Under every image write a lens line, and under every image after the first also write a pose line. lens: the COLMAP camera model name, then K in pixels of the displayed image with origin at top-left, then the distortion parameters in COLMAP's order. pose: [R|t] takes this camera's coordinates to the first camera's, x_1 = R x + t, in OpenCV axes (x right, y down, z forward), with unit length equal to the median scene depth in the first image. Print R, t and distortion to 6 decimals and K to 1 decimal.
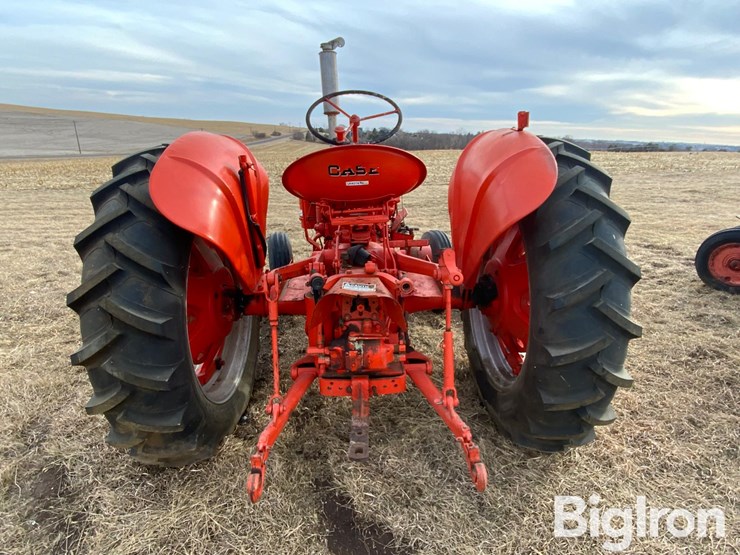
lens RADIAL K [[421.2, 0, 372.3], [0, 421.2, 278.1], [0, 0, 1]] dist [0.006742, -0.007669]
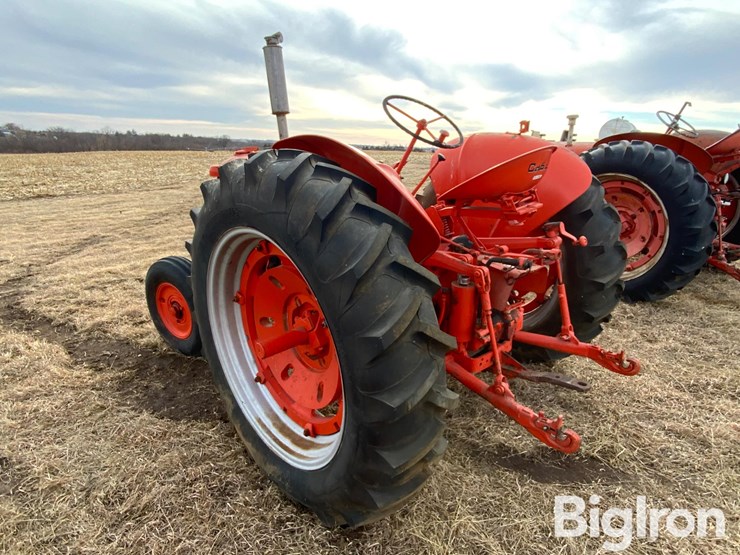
lens RADIAL K [[421.2, 0, 372.3], [0, 421.2, 278.1], [0, 0, 1]] dist [0.006742, -0.007669]
pose [[0.740219, -0.213889, 0.637438, -0.901385], [0.213494, 0.973760, 0.078822, -0.102356], [-0.637571, 0.077743, 0.766459, 0.281906]]
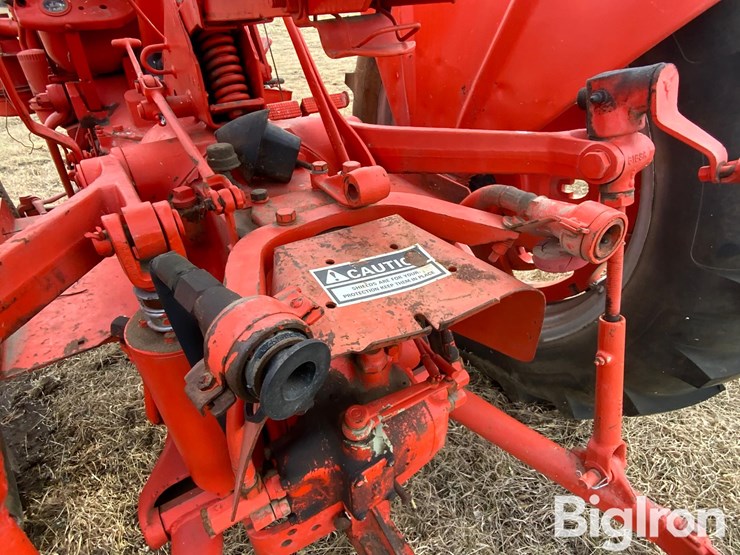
lens RADIAL K [[421.2, 0, 372.3], [0, 421.2, 278.1], [0, 0, 1]] dist [0.006742, -0.007669]
pose [[0.857046, -0.289266, 0.426377, -0.115632], [0.167317, 0.938934, 0.300679, -0.042569], [-0.487315, -0.186356, 0.853109, 0.640692]]
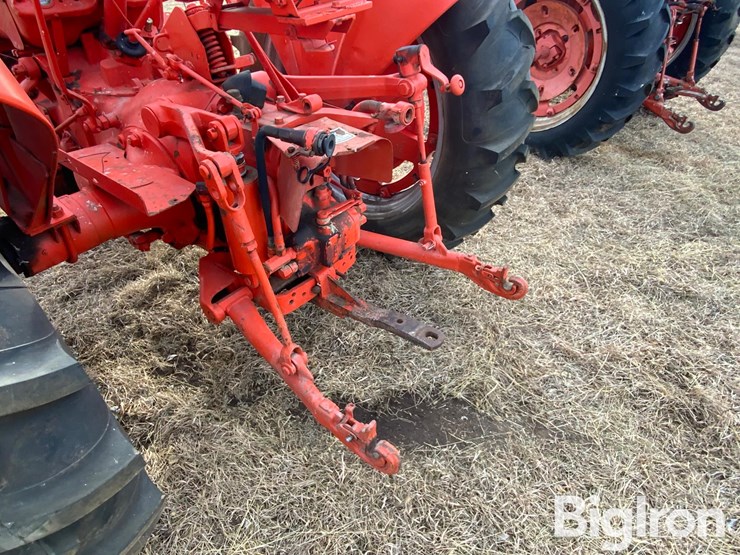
lens RADIAL K [[421.2, 0, 372.3], [0, 421.2, 278.1], [0, 0, 1]] dist [0.006742, -0.007669]
pose [[0.632049, -0.478369, 0.609654, -0.390287], [0.215630, 0.864219, 0.454564, -0.057209], [-0.744323, -0.155847, 0.649380, 0.410617]]
